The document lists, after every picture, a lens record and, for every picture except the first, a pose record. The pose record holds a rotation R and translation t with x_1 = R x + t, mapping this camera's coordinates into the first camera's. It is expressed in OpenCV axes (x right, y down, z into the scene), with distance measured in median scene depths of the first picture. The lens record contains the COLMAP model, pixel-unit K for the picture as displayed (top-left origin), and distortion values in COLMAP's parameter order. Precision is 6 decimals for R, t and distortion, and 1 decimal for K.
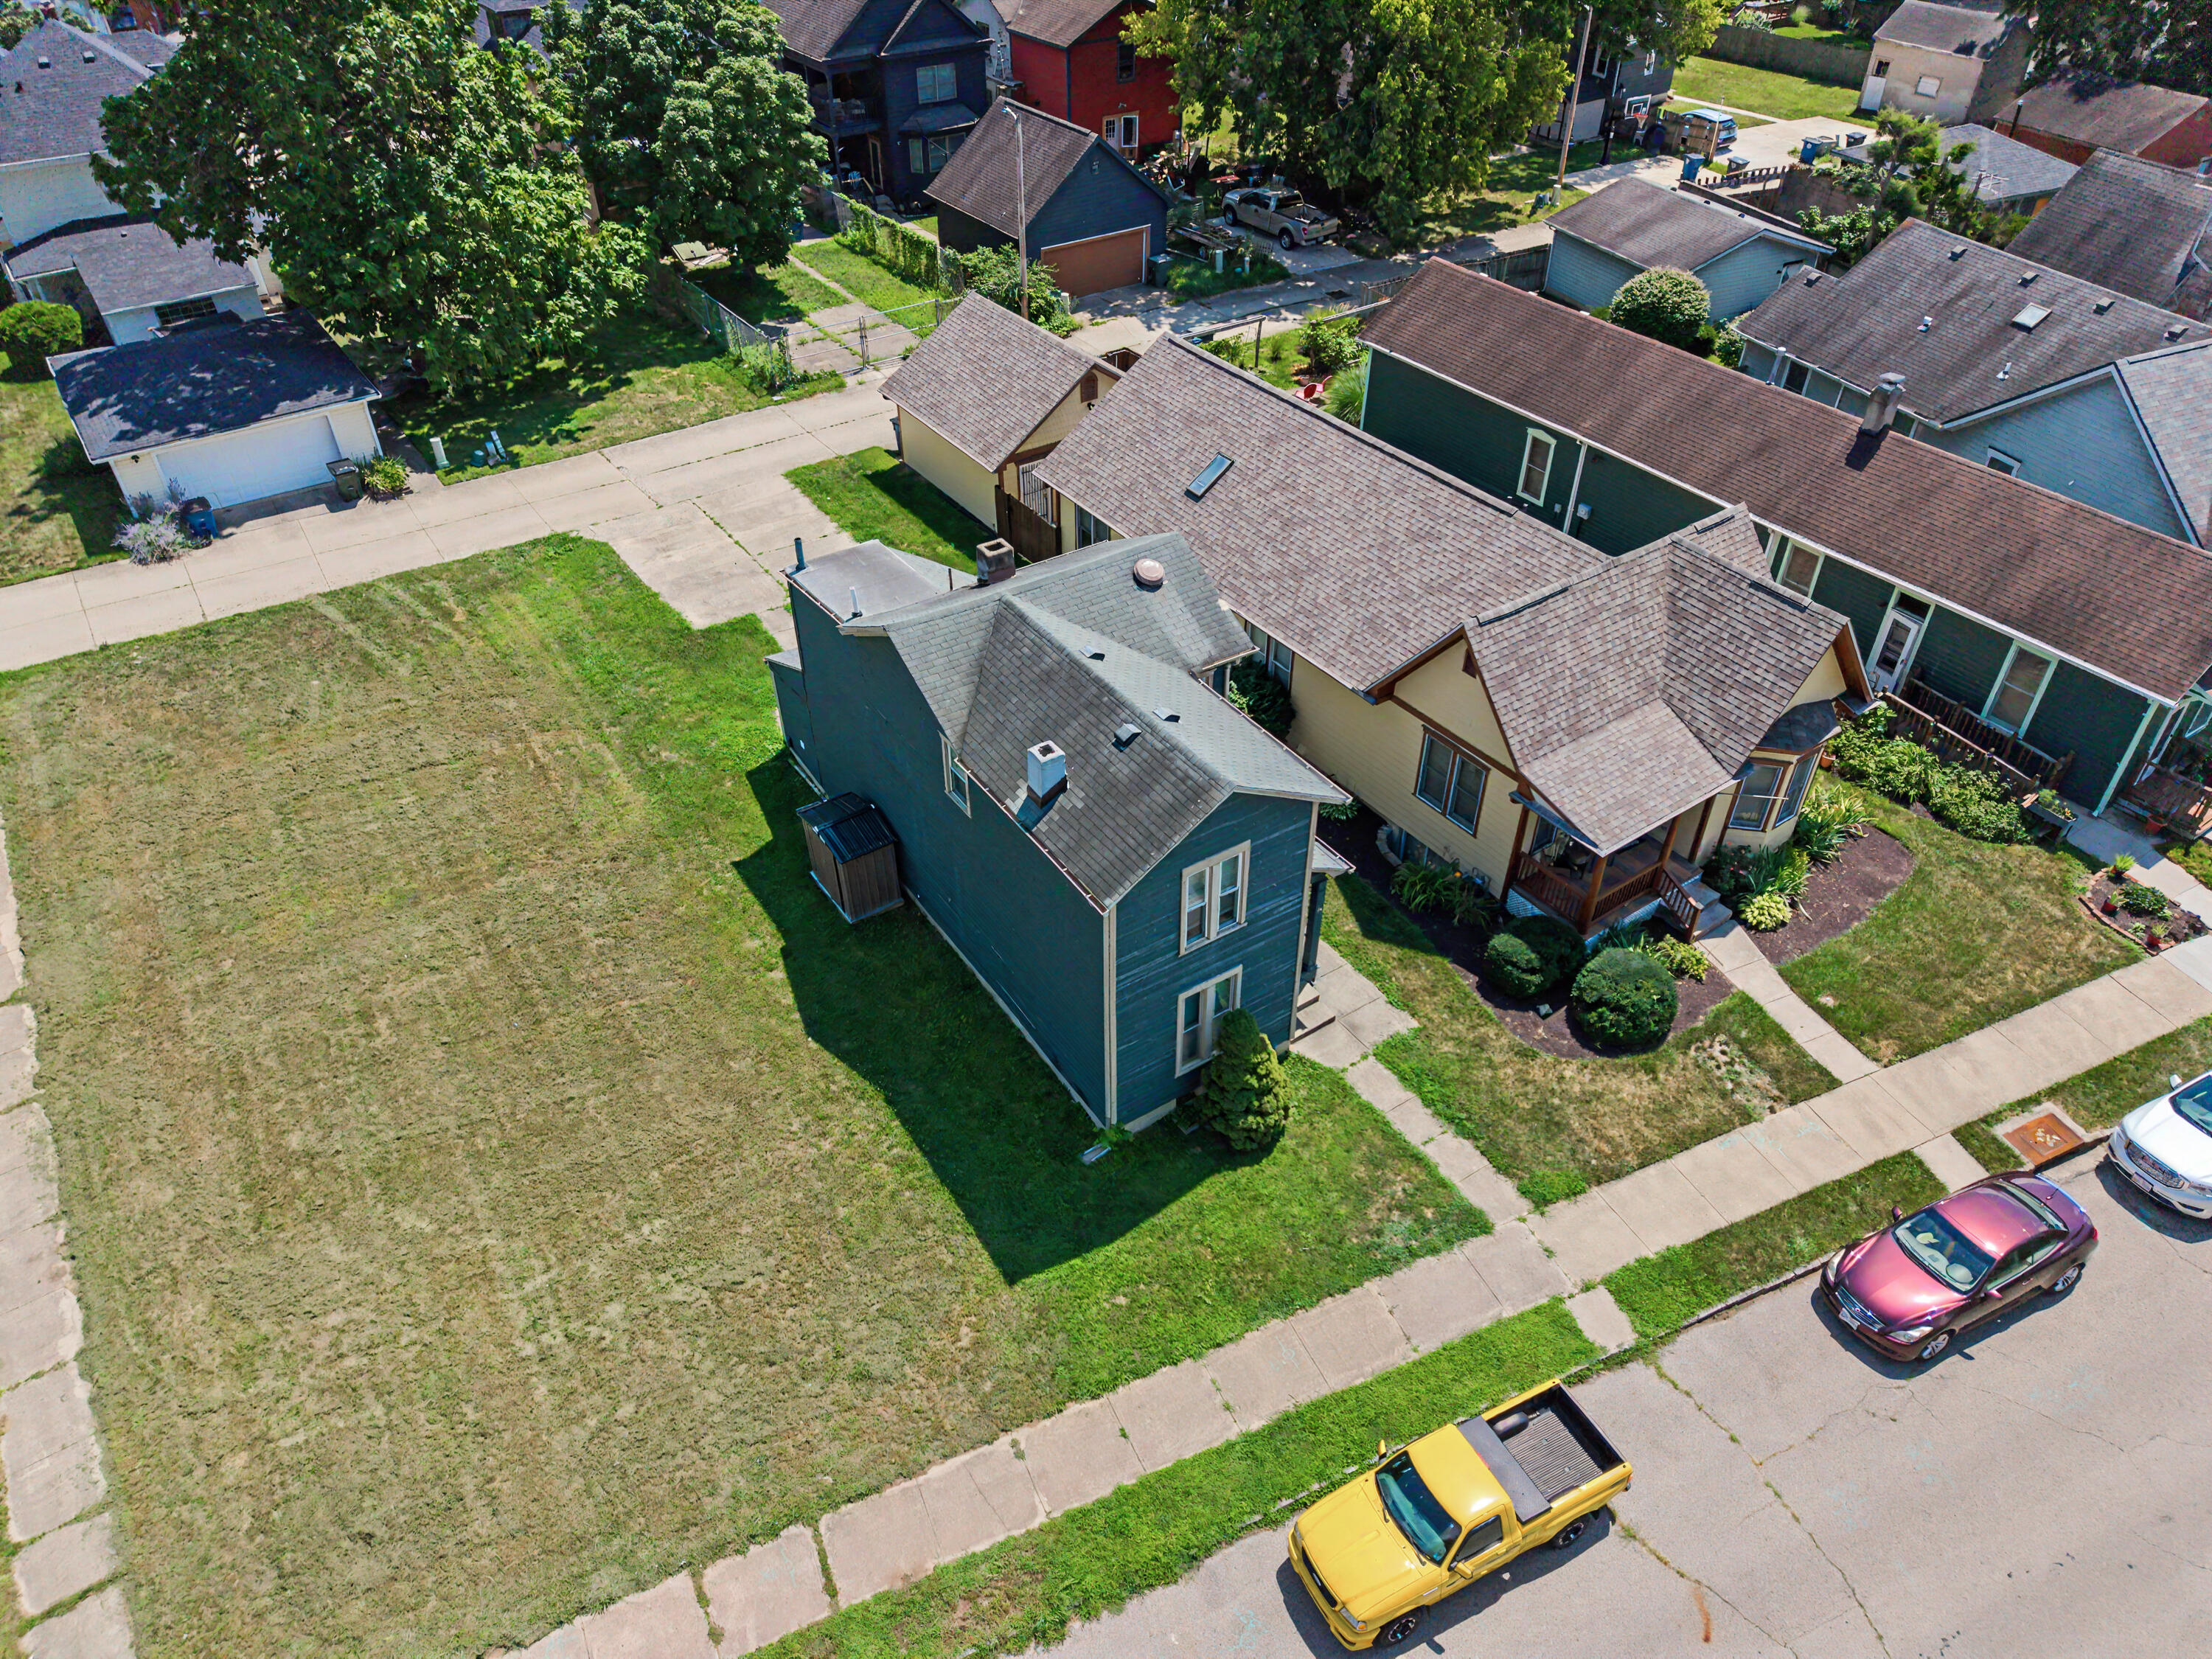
lens RADIAL K [[1474.1, 0, 1108.4], [0, 1474.1, 822.2], [0, 0, 1]] dist [0.027484, -0.023813]
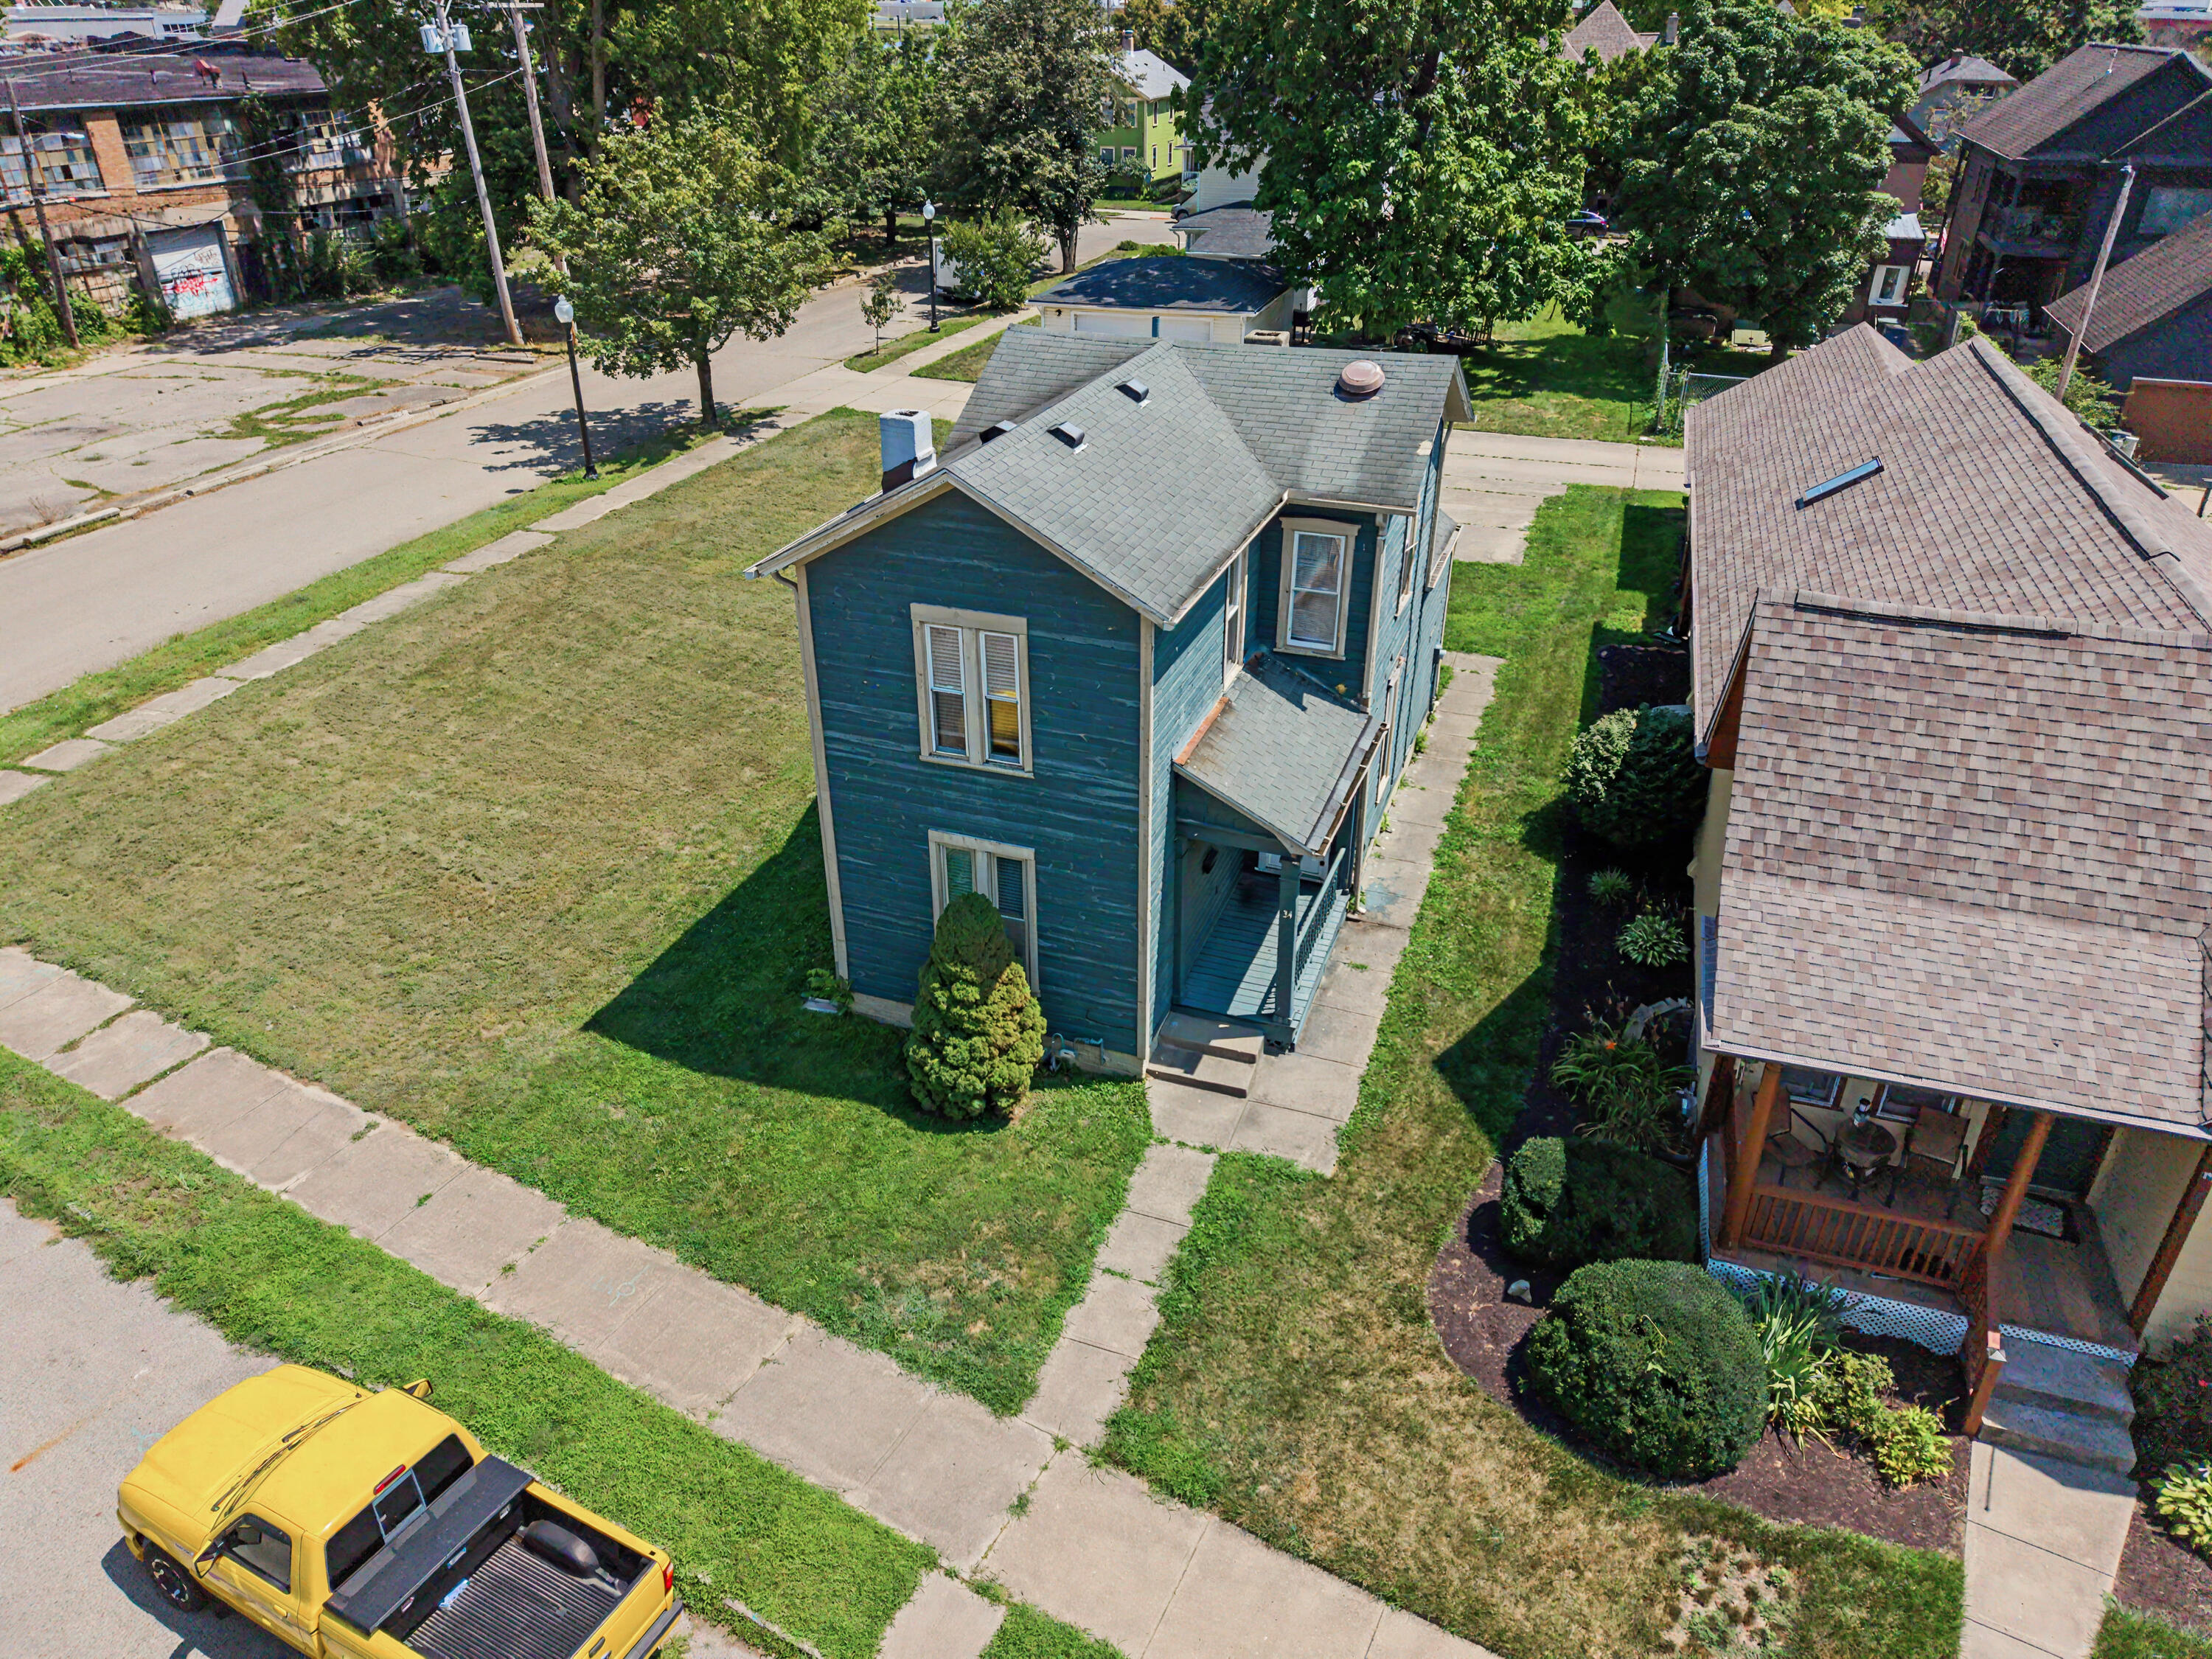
lens RADIAL K [[1474.1, 0, 1108.4], [0, 1474.1, 822.2], [0, 0, 1]] dist [0.027484, -0.023813]
pose [[0.596141, 0.390788, -0.701357, 0.499149], [-0.504058, 0.862108, 0.051916, 0.030800], [0.624934, 0.322575, 0.710917, 0.475853]]
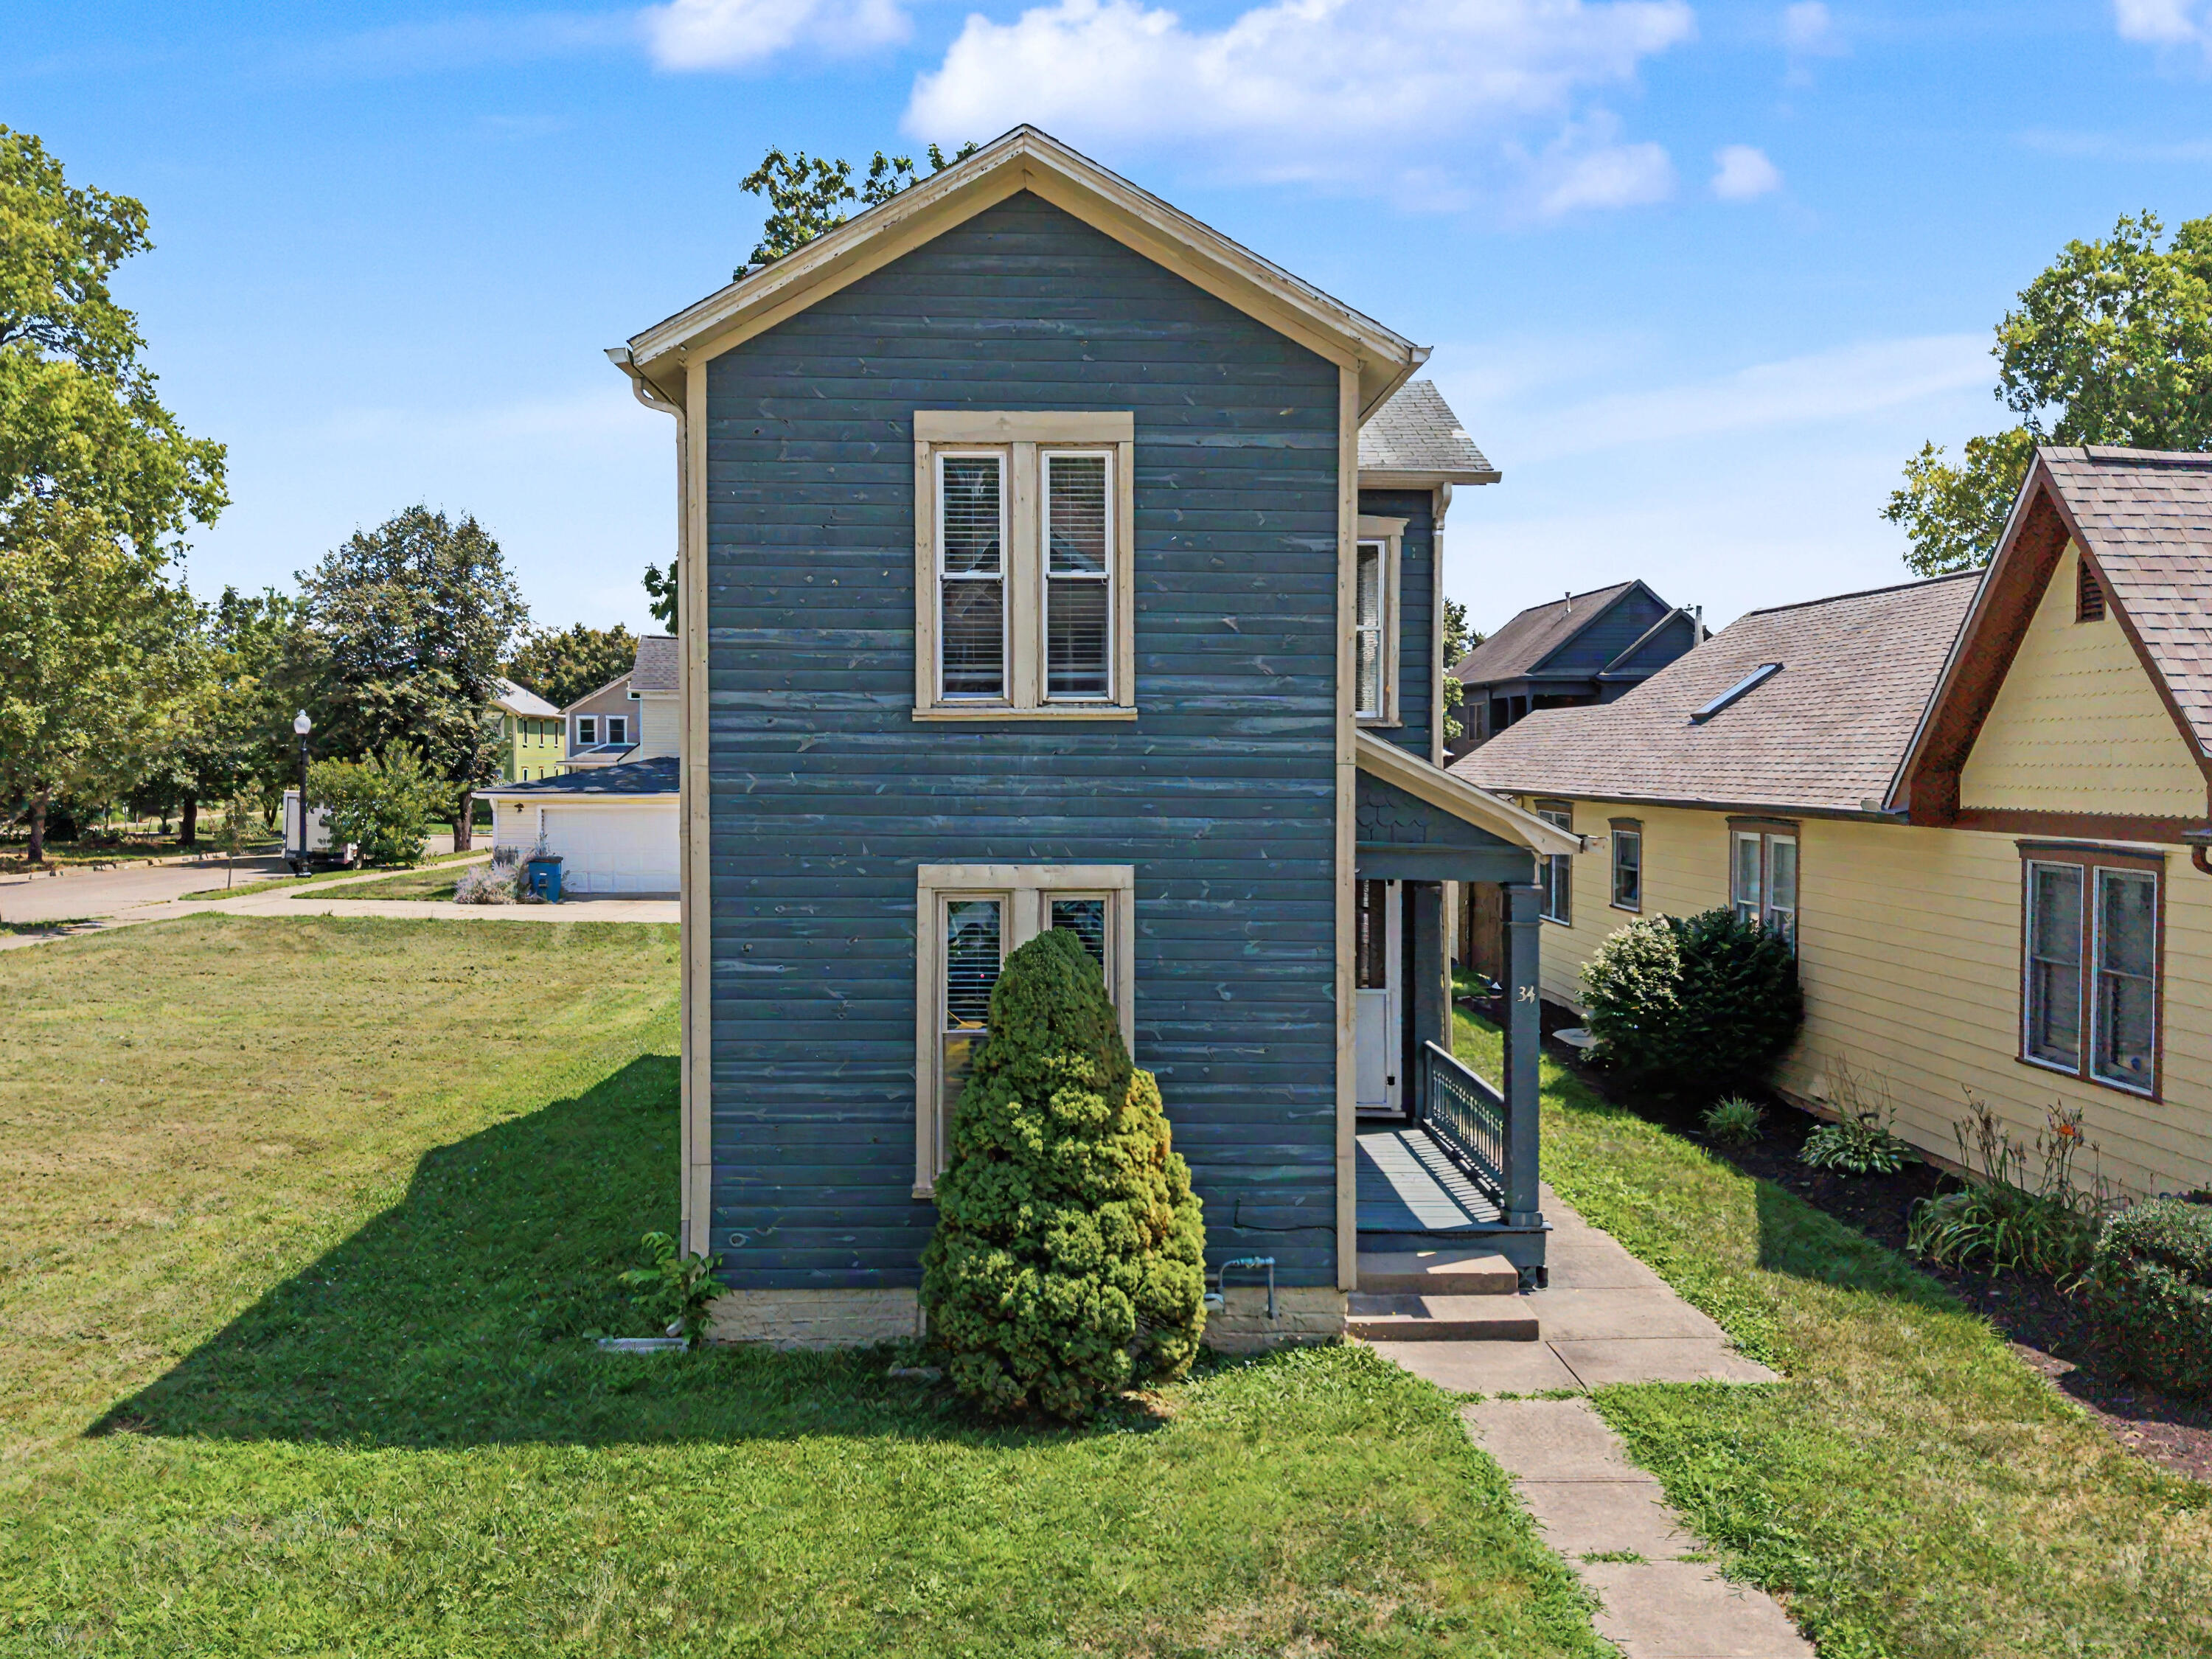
lens RADIAL K [[1802.3, 0, 1092.5], [0, 1802.3, 811.7], [0, 0, 1]] dist [0.095887, -0.194798]
pose [[0.852527, 0.020313, -0.522289, 0.273472], [-0.331011, 0.794311, -0.509413, 0.275139], [0.404512, 0.607172, 0.683895, 0.598154]]
